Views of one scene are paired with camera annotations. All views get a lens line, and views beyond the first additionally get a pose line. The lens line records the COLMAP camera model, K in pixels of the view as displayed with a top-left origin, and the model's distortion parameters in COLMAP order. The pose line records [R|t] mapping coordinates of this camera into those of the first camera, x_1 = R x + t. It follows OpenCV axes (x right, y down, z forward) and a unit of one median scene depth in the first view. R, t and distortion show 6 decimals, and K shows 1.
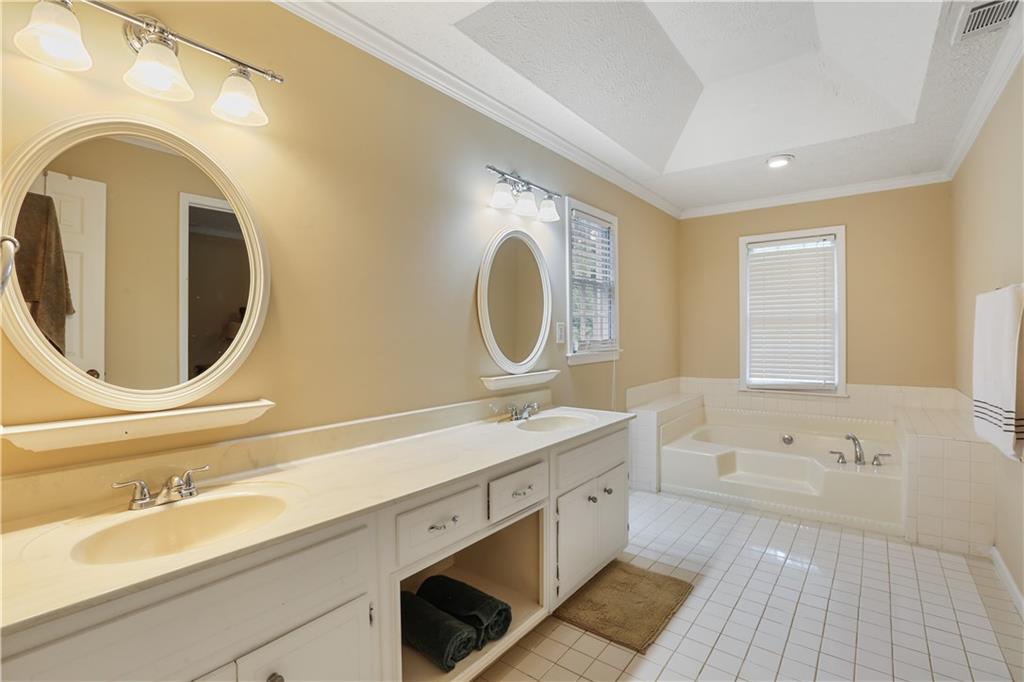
lens RADIAL K [[470.6, 0, 520.4], [0, 470.6, 334.2], [0, 0, 1]] dist [-0.025154, 0.000081]
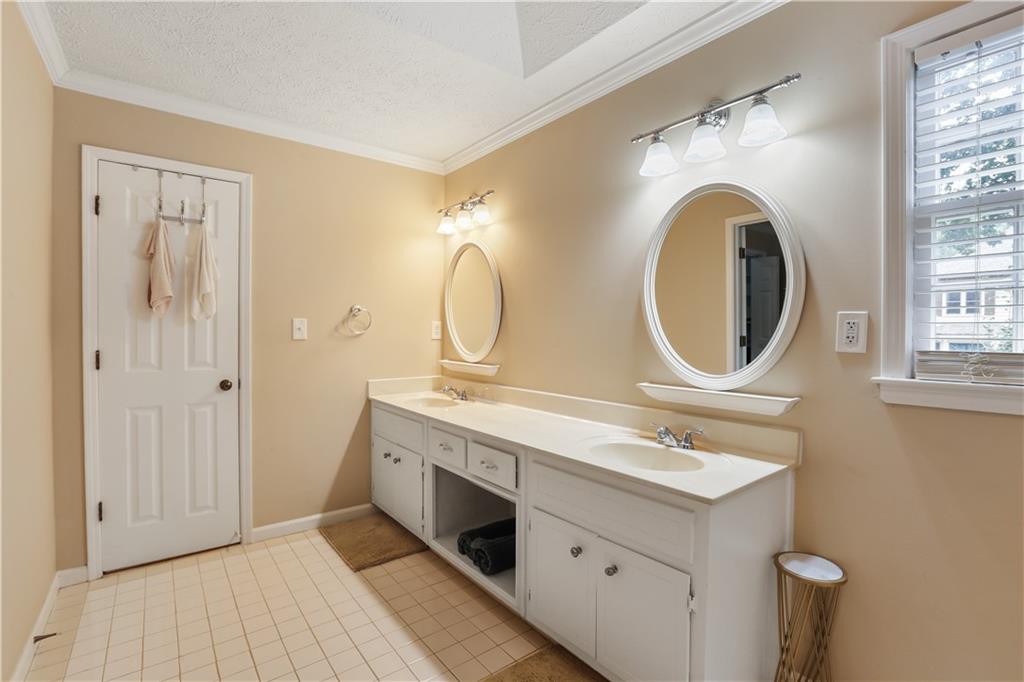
lens RADIAL K [[470.6, 0, 518.4], [0, 470.6, 336.0], [0, 0, 1]] dist [-0.025154, 0.000081]
pose [[-0.244505, 0.012770, -0.969564, 0.910144], [-0.005013, 0.999883, 0.014434, -0.004107], [0.969635, 0.008390, -0.244412, 1.106478]]
